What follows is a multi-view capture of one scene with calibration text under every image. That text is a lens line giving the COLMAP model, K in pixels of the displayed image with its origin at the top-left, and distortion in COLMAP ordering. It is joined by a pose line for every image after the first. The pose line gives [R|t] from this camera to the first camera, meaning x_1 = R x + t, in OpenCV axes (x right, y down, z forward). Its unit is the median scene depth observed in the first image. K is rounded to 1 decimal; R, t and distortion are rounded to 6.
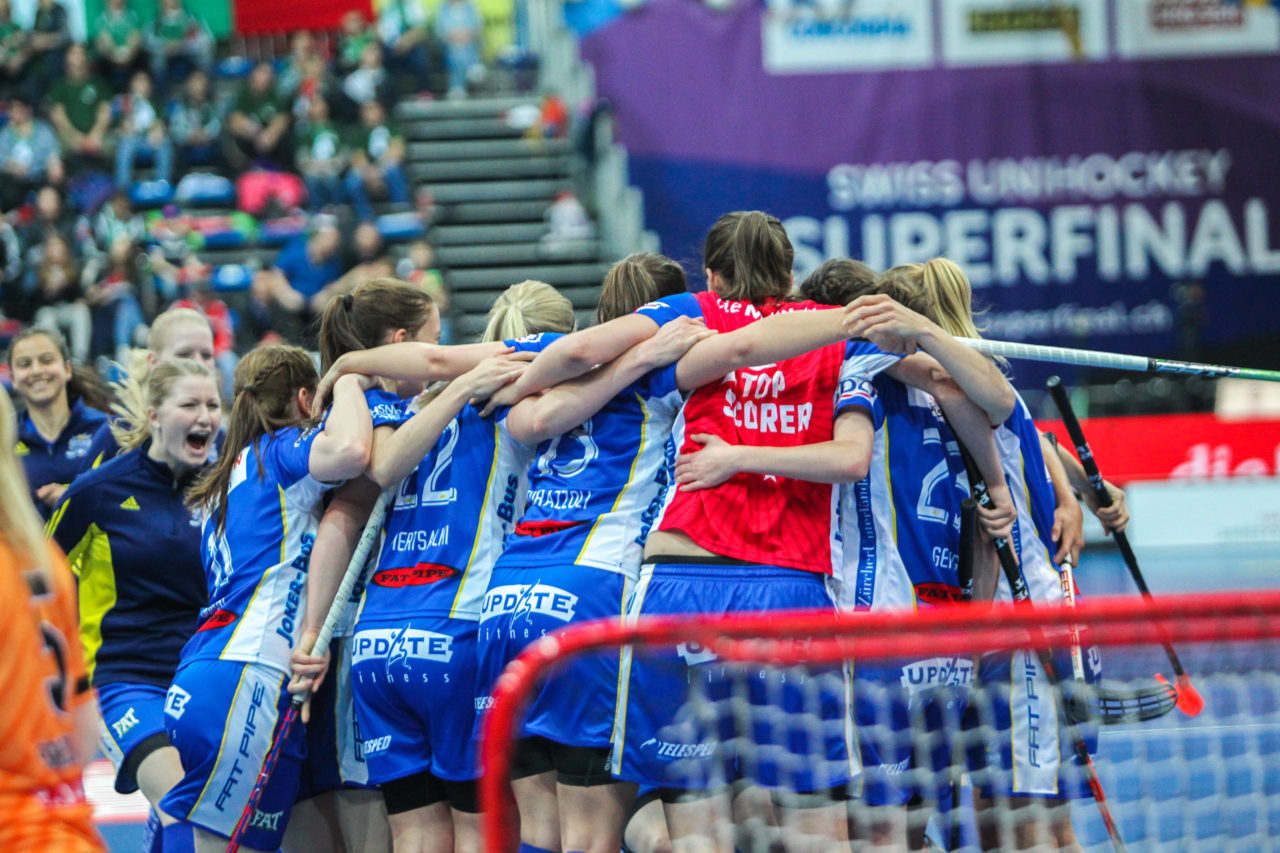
lens RADIAL K [[6874.4, 0, 639.5], [0, 6874.4, 426.4], [0, 0, 1]] dist [0.738611, 0.000000]
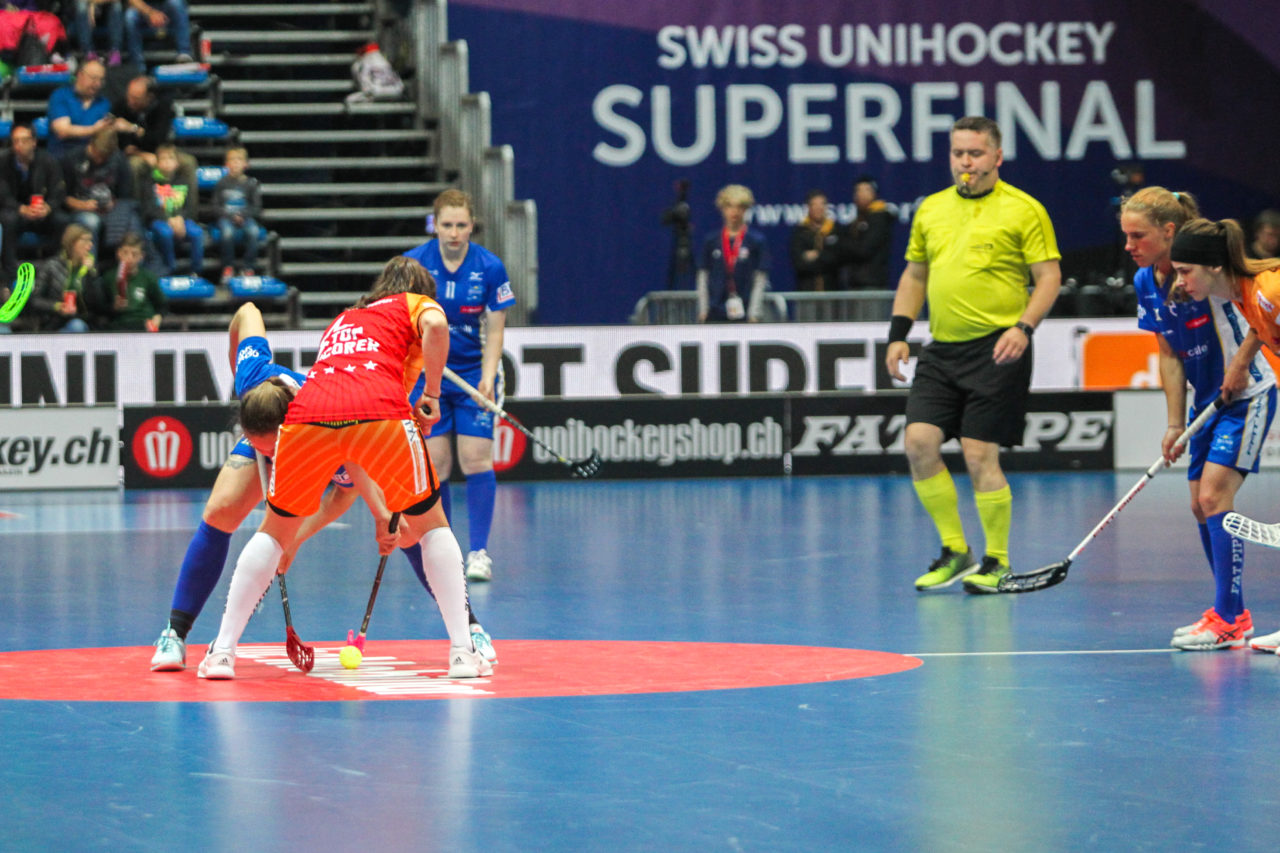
lens RADIAL K [[6685.6, 0, 640.3], [0, 6685.6, 426.5], [0, 0, 1]] dist [0.572891, 0.000000]
pose [[0.999375, 0.030168, 0.018399, 0.011732], [-0.030570, 0.999290, 0.022014, -0.005687], [-0.017722, -0.022562, 0.999588, 0.159086]]
